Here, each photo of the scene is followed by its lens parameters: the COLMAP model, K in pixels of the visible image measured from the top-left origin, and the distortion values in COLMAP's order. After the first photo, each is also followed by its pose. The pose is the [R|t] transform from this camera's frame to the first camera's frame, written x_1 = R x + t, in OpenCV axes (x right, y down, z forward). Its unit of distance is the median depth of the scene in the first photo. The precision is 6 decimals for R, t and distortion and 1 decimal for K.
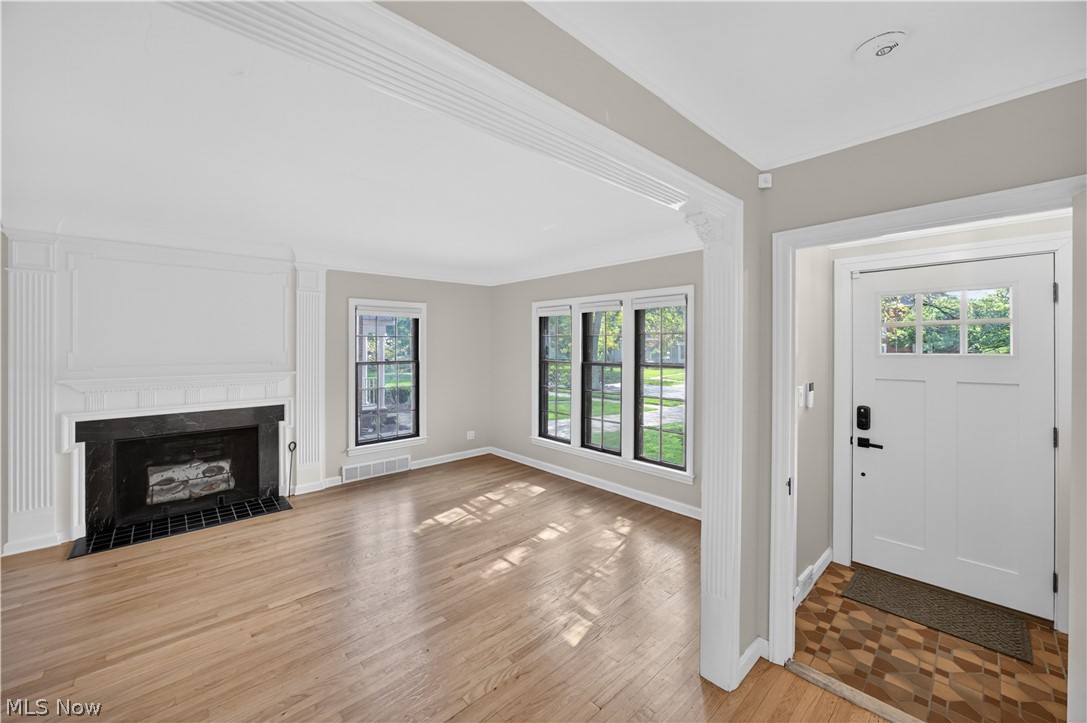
lens RADIAL K [[421.1, 0, 538.3], [0, 421.1, 345.9], [0, 0, 1]] dist [-0.005670, 0.002519]
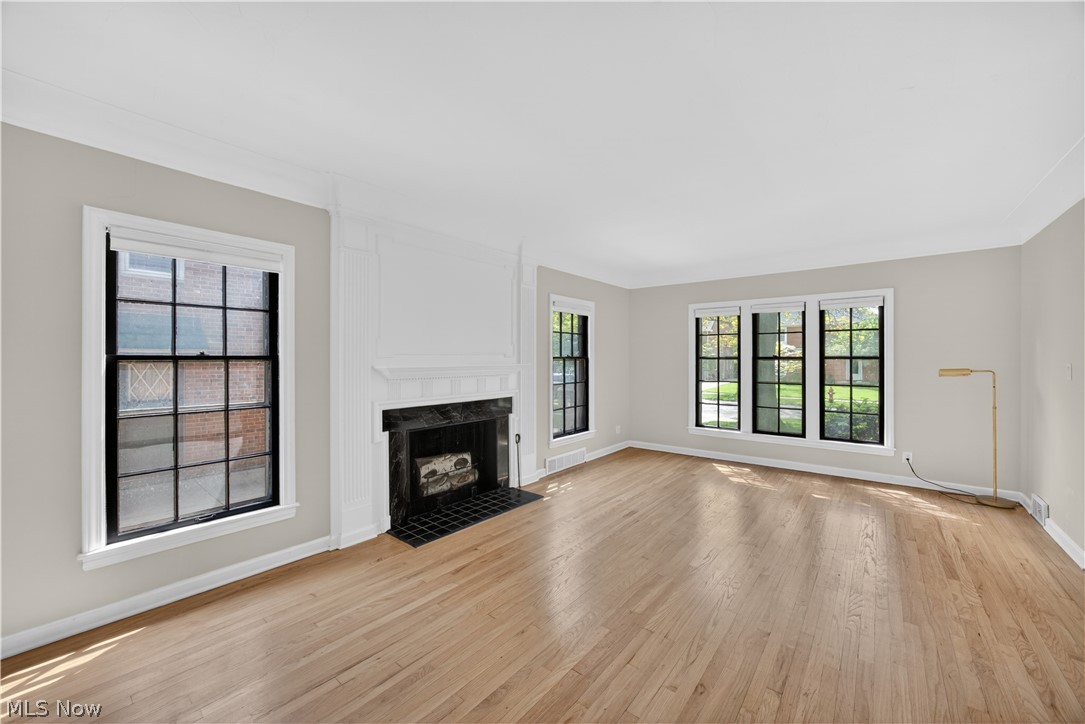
lens RADIAL K [[420.4, 0, 541.6], [0, 420.4, 362.0], [0, 0, 1]] dist [-0.005670, 0.002519]
pose [[0.987287, -0.001310, 0.158940, -0.730330], [0.000470, 0.999986, 0.005323, 0.052872], [-0.158944, -0.005180, 0.987274, -0.007651]]
